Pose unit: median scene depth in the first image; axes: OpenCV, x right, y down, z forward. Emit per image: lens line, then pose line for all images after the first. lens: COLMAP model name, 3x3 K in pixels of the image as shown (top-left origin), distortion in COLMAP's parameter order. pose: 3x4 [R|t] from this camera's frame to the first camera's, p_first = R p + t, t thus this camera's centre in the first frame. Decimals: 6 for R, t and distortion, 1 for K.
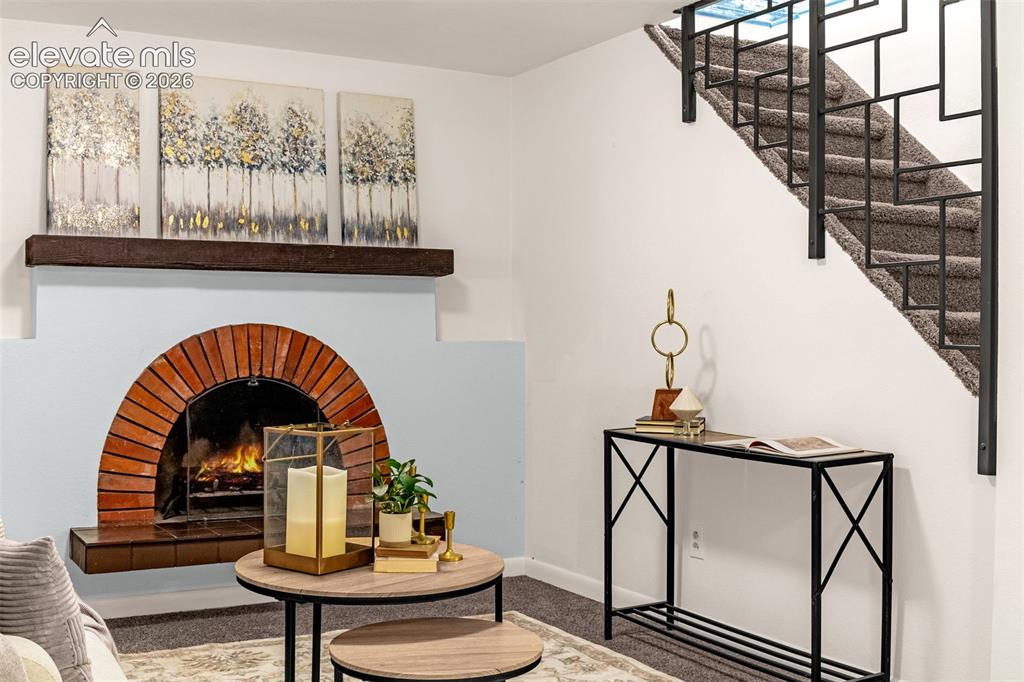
lens RADIAL K [[1158.3, 0, 512.0], [0, 1158.3, 341.0], [0, 0, 1]] dist [-0.057558, -0.011176]
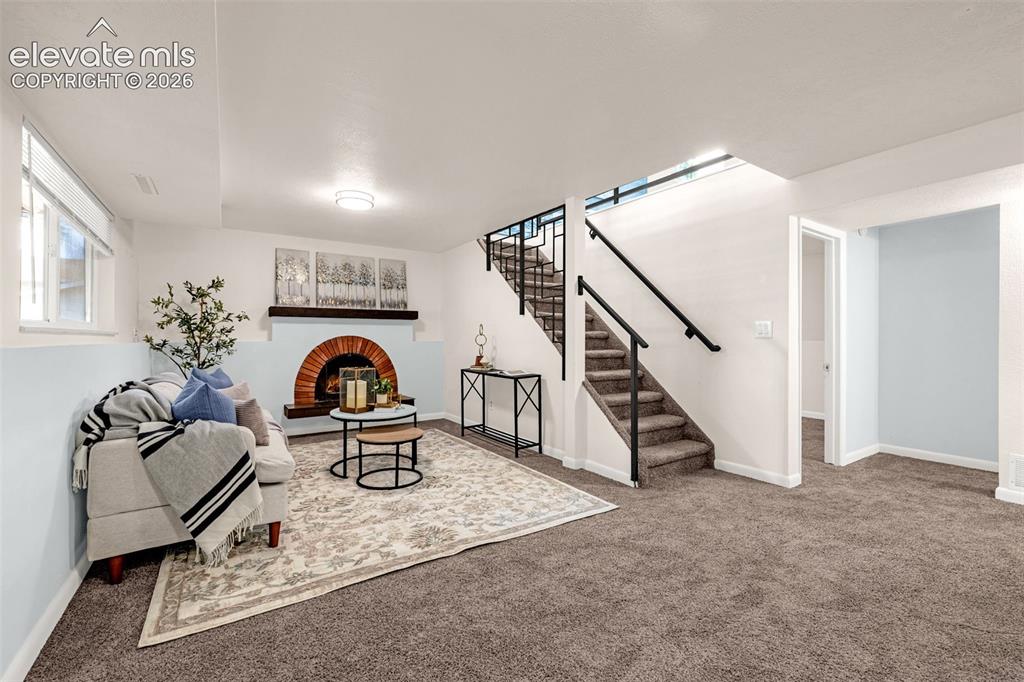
lens RADIAL K [[430.1, 0, 512.0], [0, 430.1, 341.0], [0, 0, 1]] dist [-0.001857, -0.000108]
pose [[0.997785, -0.006361, 0.066214, 0.137602], [0.006556, 0.999975, -0.002724, 0.005103], [-0.066195, 0.003152, 0.997802, -0.162852]]
